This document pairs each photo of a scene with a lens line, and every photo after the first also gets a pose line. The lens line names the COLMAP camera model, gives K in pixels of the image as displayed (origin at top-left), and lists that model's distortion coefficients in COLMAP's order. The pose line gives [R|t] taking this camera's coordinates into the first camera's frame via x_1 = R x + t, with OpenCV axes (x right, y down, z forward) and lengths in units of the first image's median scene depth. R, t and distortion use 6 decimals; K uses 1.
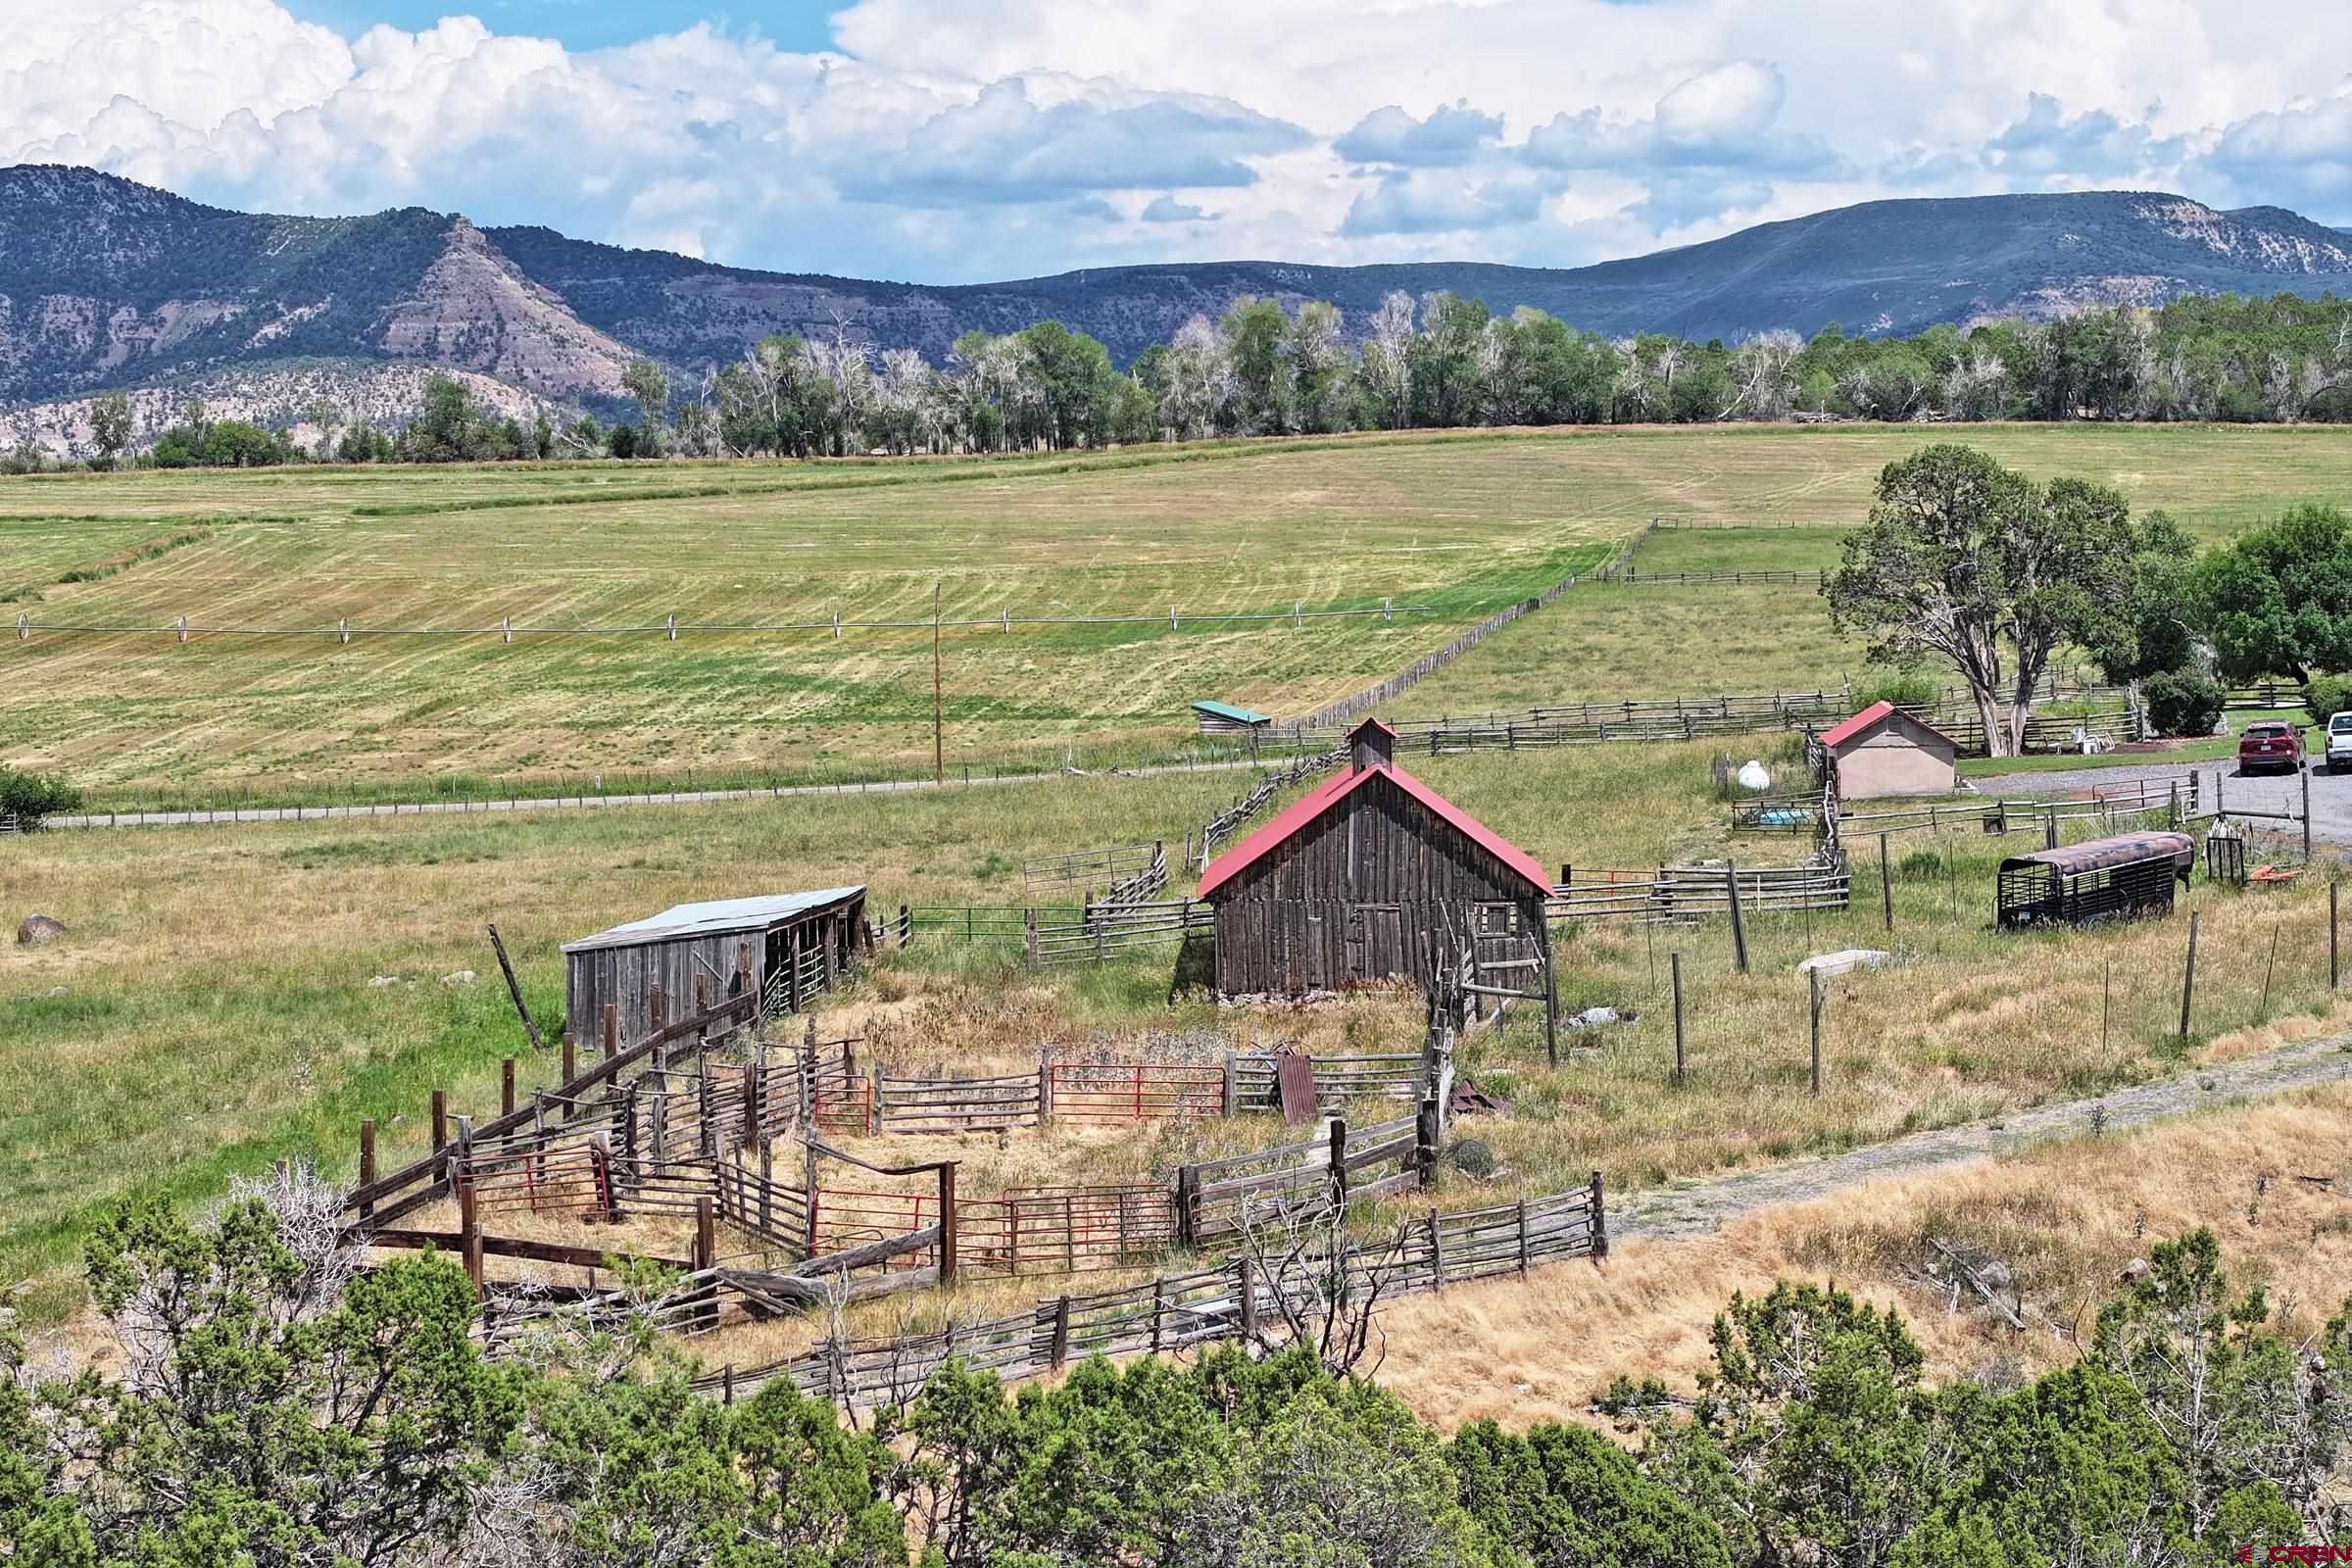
lens RADIAL K [[4984.1, 0, 1082.5], [0, 4984.1, 780.7], [0, 0, 1]] dist [-0.072979, 1.476372]
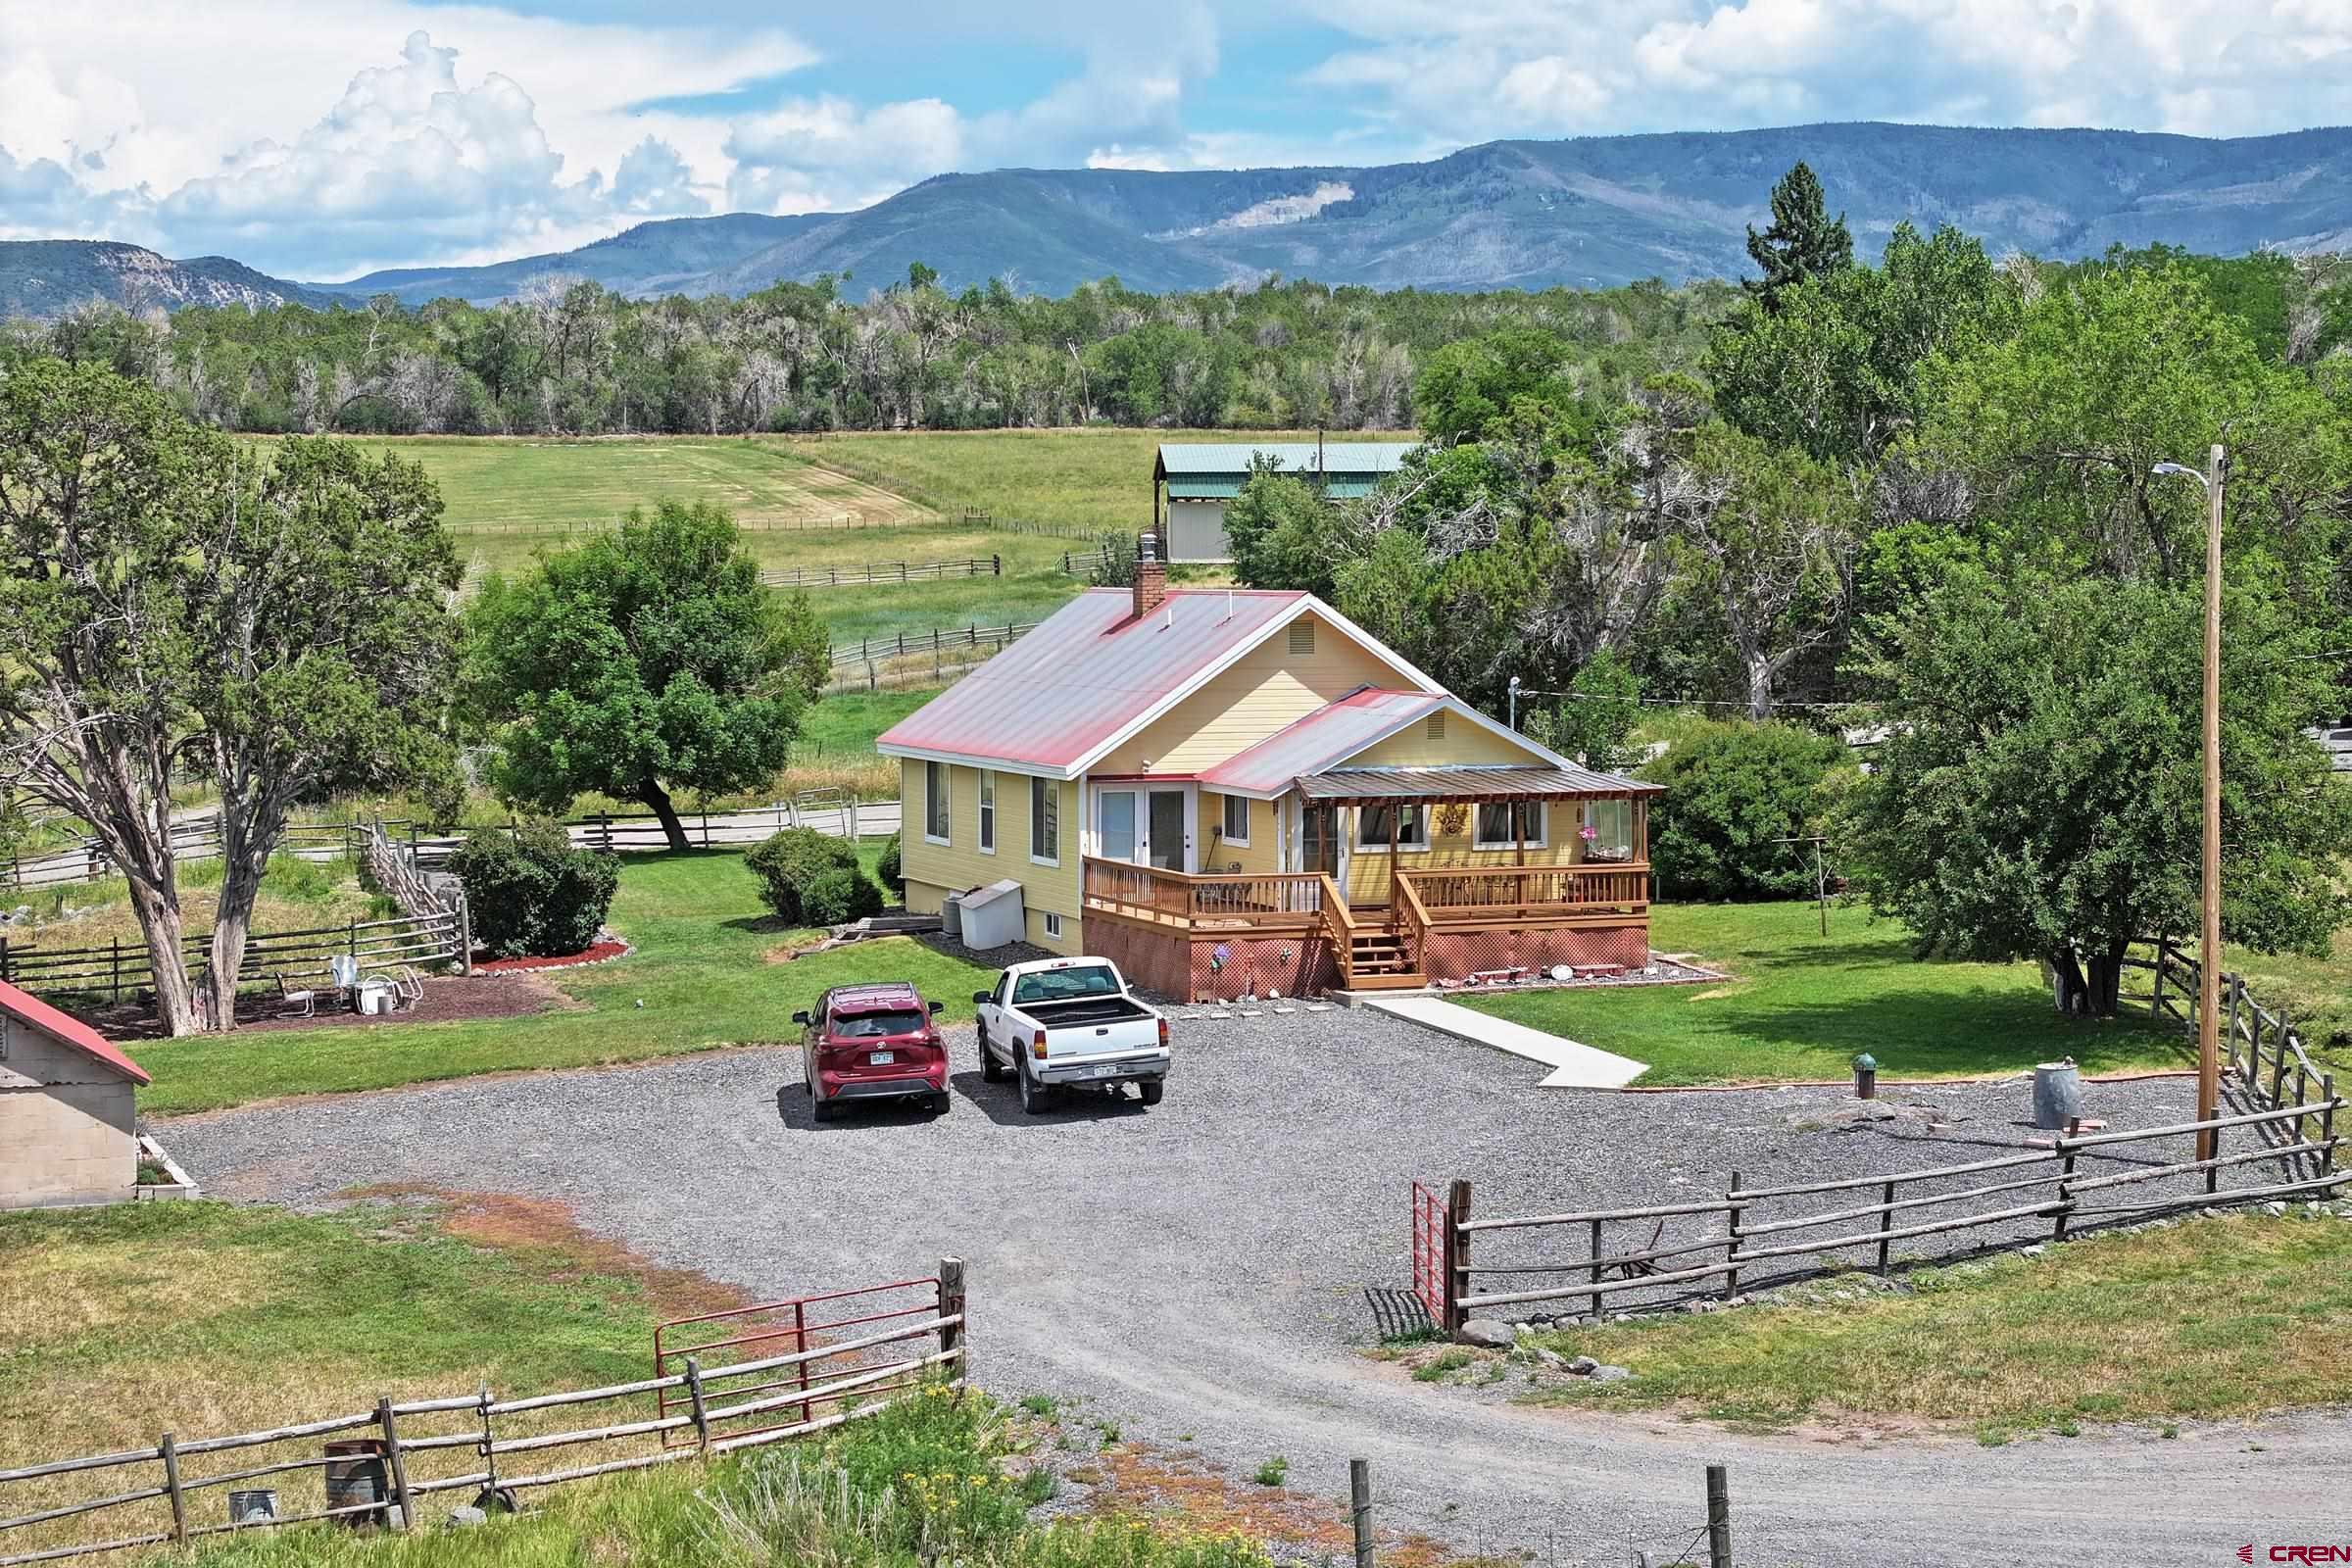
lens RADIAL K [[4984.1, 0, 1082.5], [0, 4984.1, 780.7], [0, 0, 1]] dist [-0.072979, 1.476372]
pose [[0.921959, -0.027072, 0.386339, 0.080510], [0.028862, 0.999583, 0.001167, -0.026109], [-0.386209, 0.010075, 0.922356, 0.530329]]
